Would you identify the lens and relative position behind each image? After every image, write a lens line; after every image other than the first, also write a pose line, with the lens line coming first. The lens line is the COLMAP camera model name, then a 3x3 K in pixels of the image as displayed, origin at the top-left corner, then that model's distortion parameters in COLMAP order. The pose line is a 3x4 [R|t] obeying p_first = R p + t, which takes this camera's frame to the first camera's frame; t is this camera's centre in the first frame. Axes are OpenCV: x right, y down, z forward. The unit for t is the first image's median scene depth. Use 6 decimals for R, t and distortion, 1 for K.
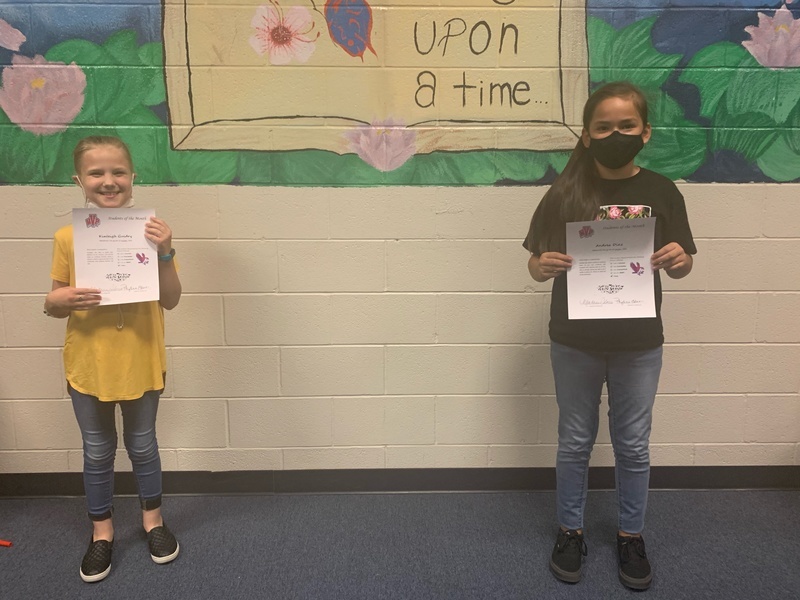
lens RADIAL K [[643.7, 0, 396.7], [0, 643.7, 292.2], [0, 0, 1]] dist [0.009920, -0.007525]
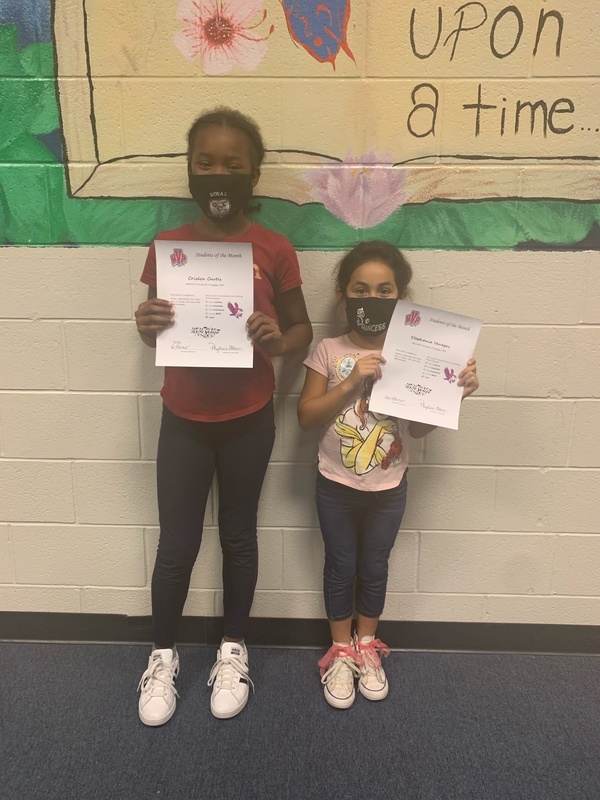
lens RADIAL K [[643.7, 0, 294.9], [0, 643.7, 397.4], [0, 0, 1]] dist [0.009920, -0.007525]
pose [[0.998520, 0.019422, -0.050808, -0.052802], [-0.015421, 0.996835, 0.077991, -0.056607], [0.052162, -0.077092, 0.995659, 0.271797]]
